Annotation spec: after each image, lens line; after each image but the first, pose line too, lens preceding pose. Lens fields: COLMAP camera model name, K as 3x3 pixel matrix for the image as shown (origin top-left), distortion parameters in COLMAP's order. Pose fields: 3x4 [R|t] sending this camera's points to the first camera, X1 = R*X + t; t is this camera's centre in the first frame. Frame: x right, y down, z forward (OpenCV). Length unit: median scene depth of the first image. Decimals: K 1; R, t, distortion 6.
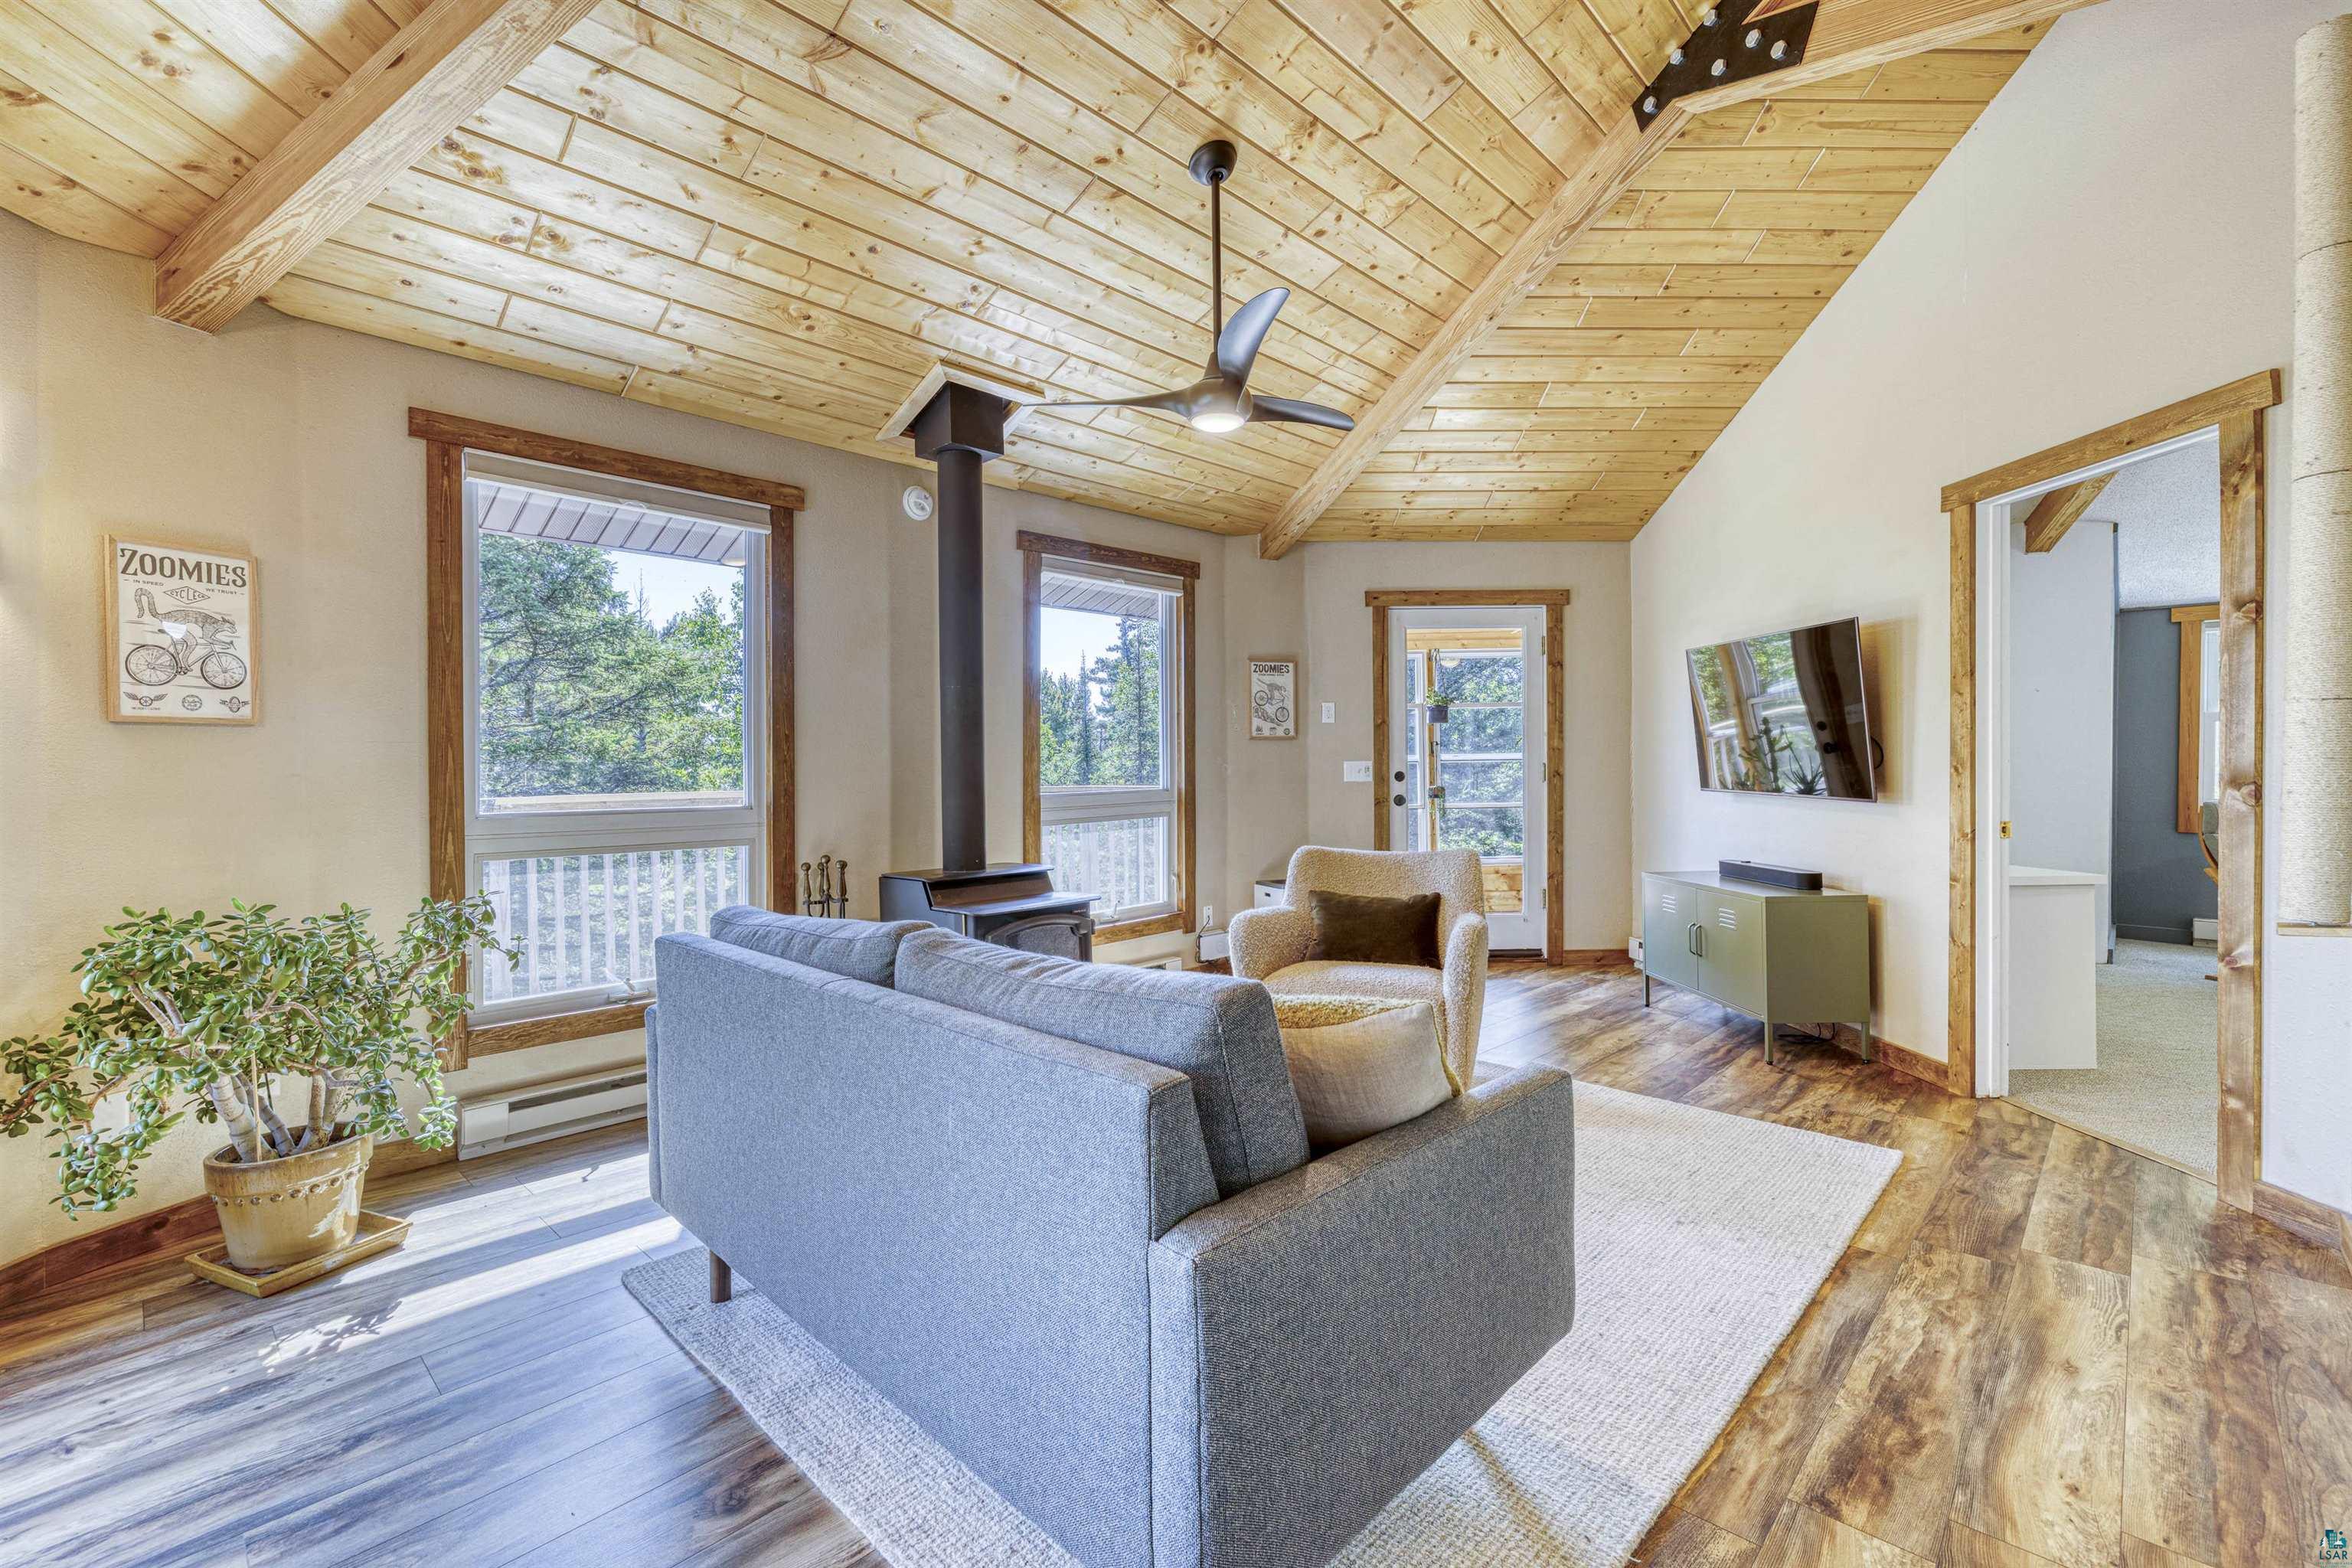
lens RADIAL K [[1033.5, 0, 1178.2], [0, 1033.5, 769.1], [0, 0, 1]] dist [-0.000840, 0.001047]
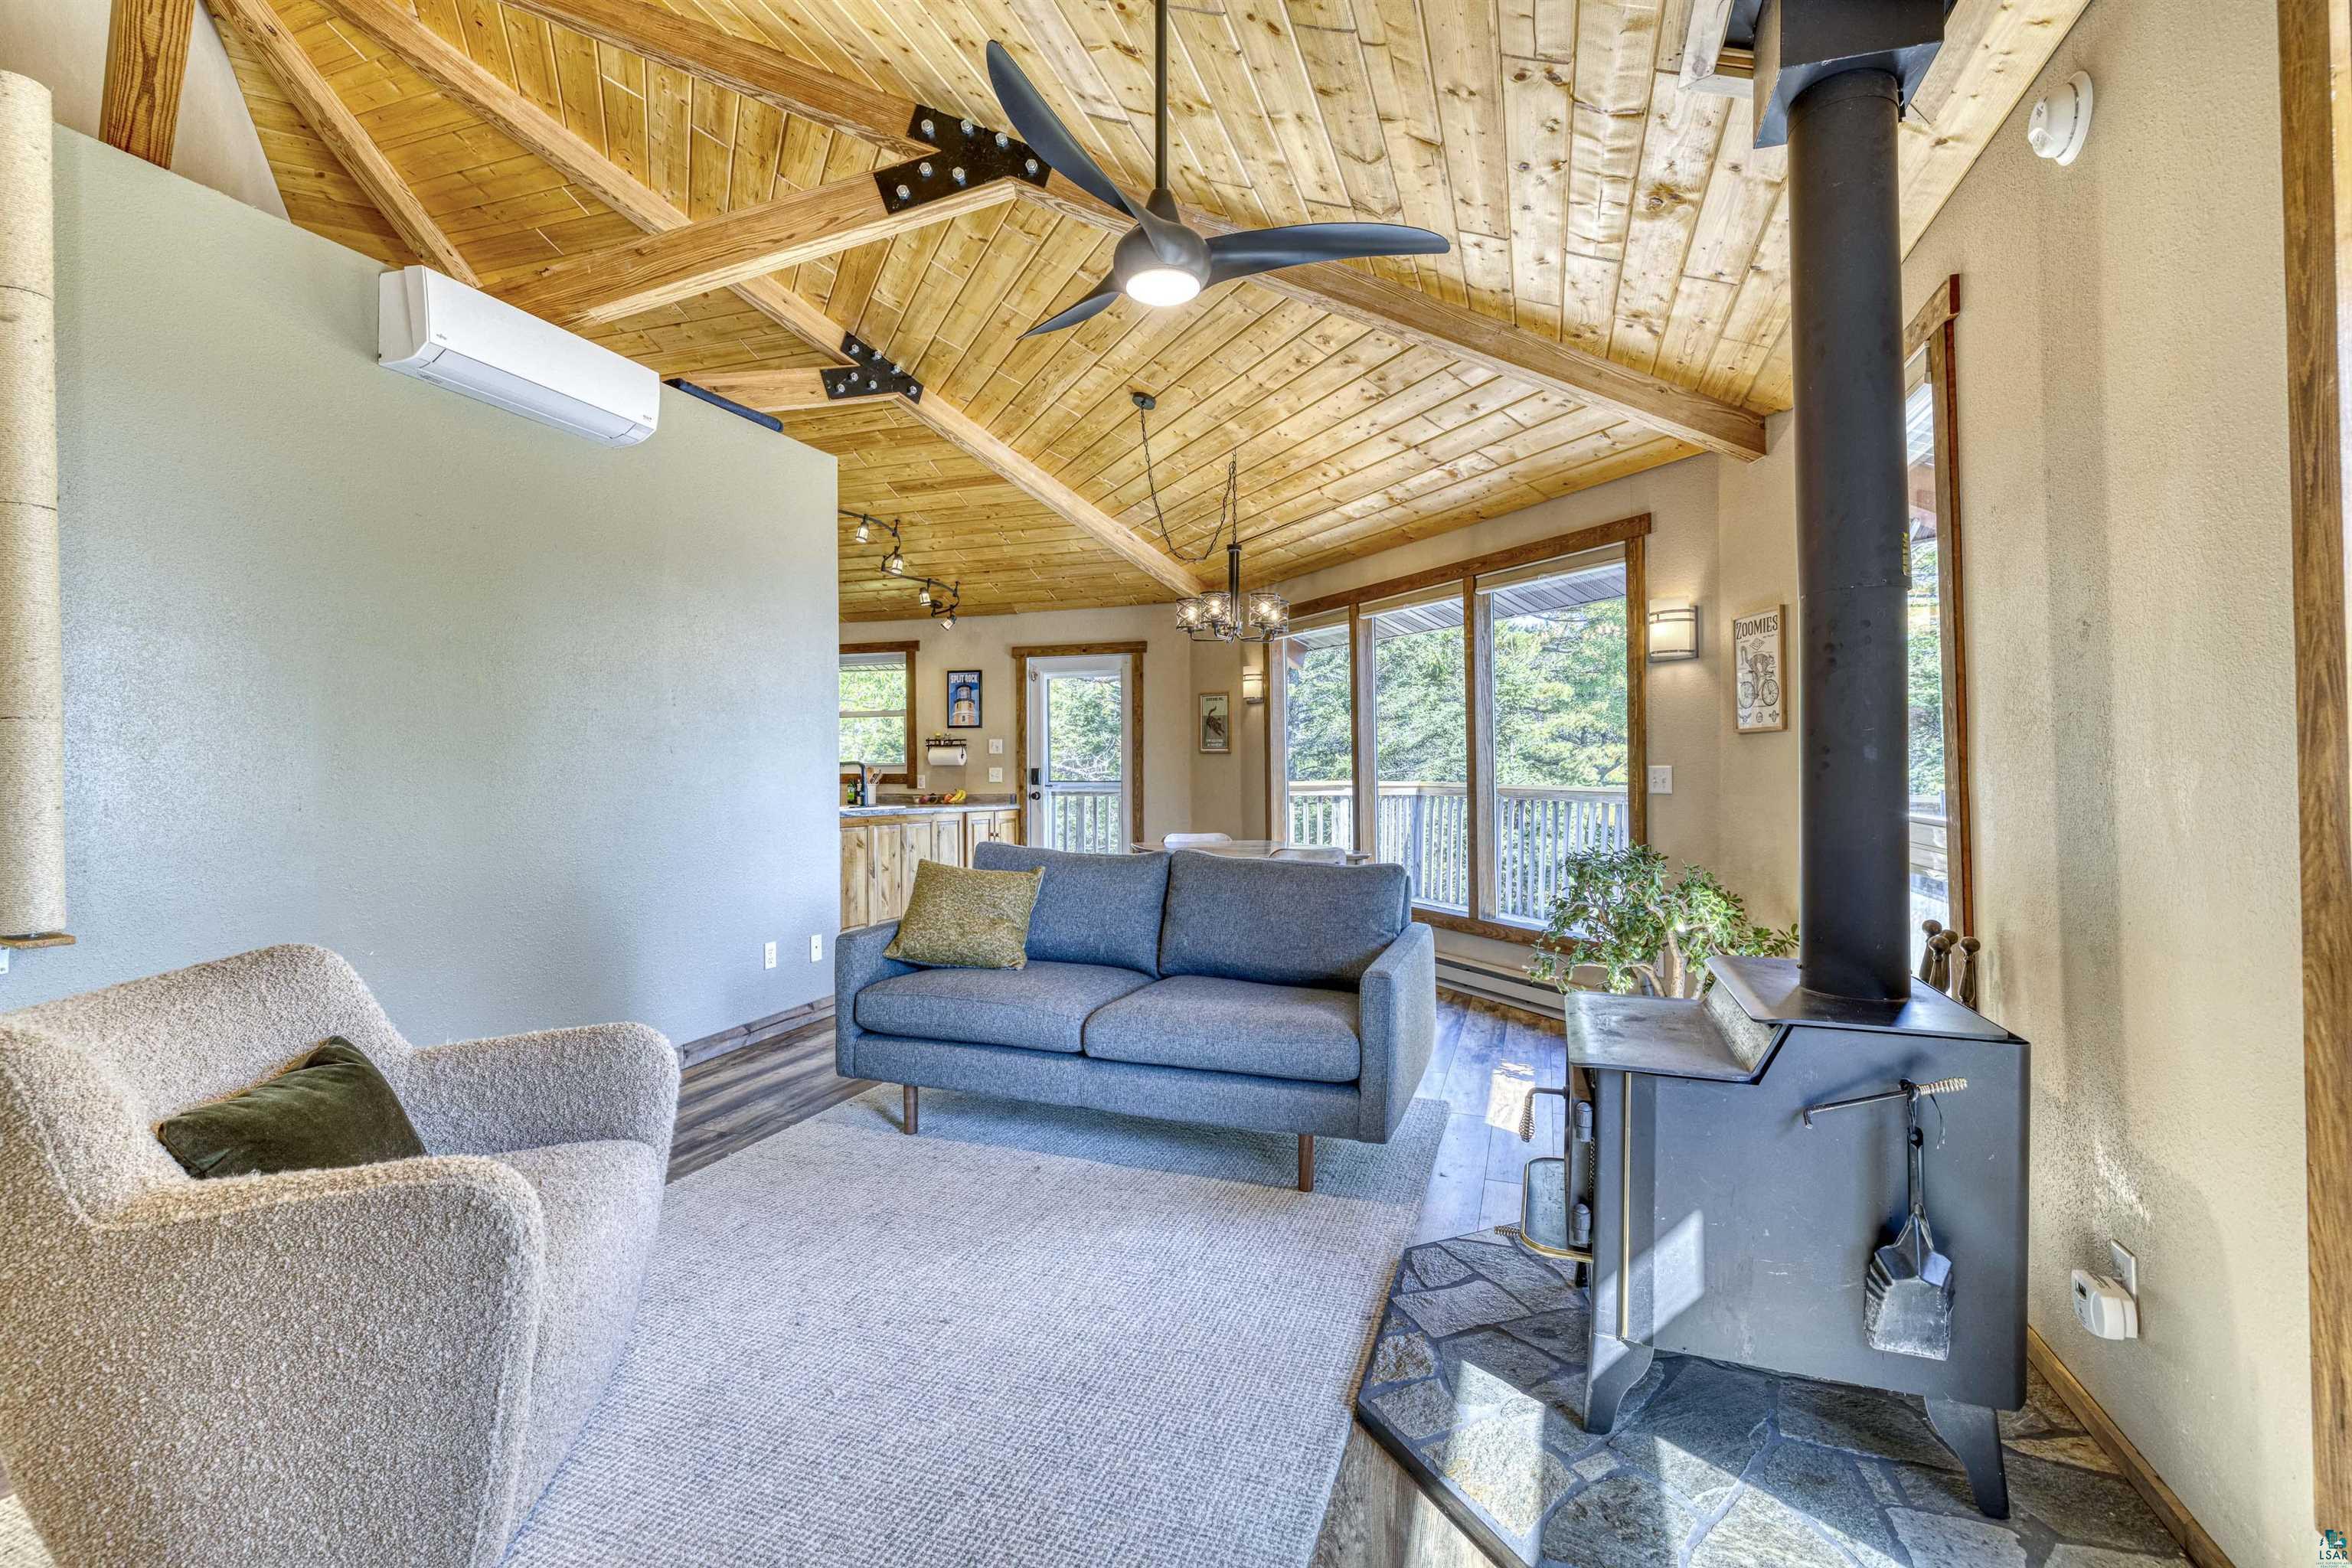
lens RADIAL K [[1051.0, 0, 1175.0], [0, 1051.0, 761.4], [0, 0, 1]] dist [-0.000555, 0.000011]
pose [[-0.911009, 0.007996, -0.412310, 0.276013], [0.008091, 0.999966, 0.001516, -0.007265], [0.412308, -0.001955, -0.911042, 1.357775]]
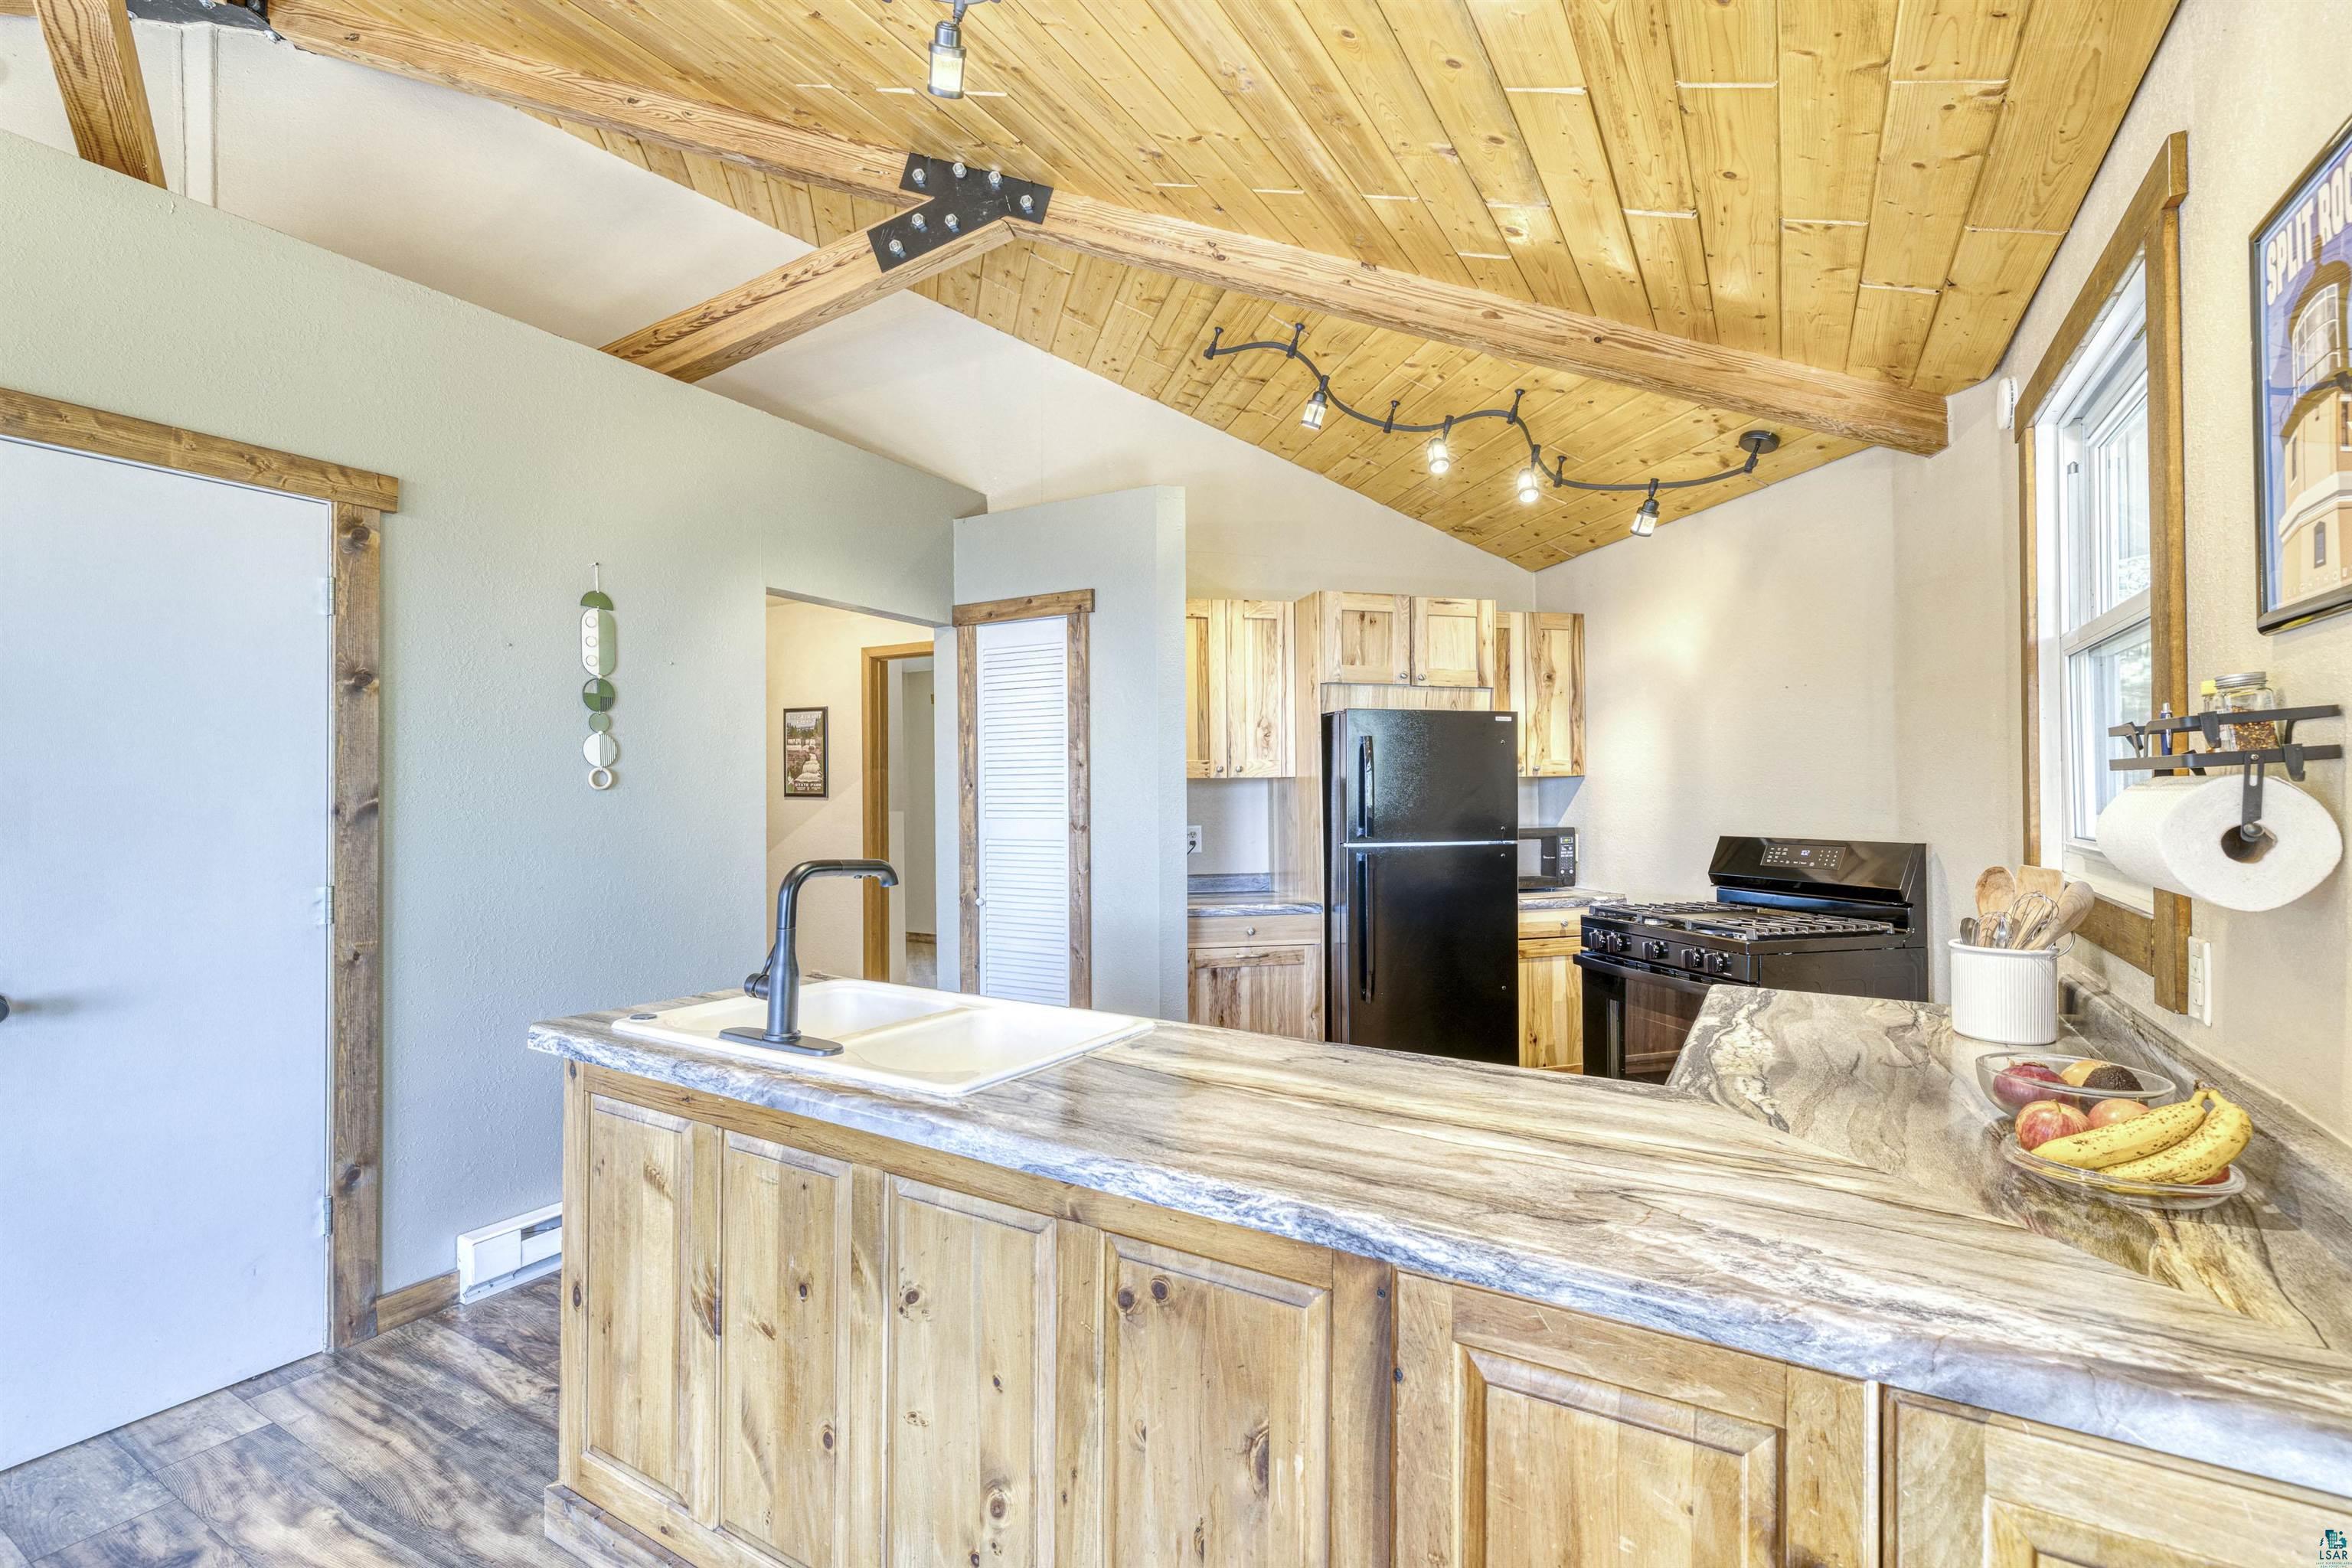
lens RADIAL K [[1030.3, 0, 1171.6], [0, 1030.3, 793.6], [0, 0, 1]] dist [-0.001564, 0.000243]
pose [[-0.226545, 0.007624, 0.973971, -0.459268], [0.014652, 0.999883, -0.004419, -0.035637], [-0.973891, 0.013270, -0.226630, -0.554641]]
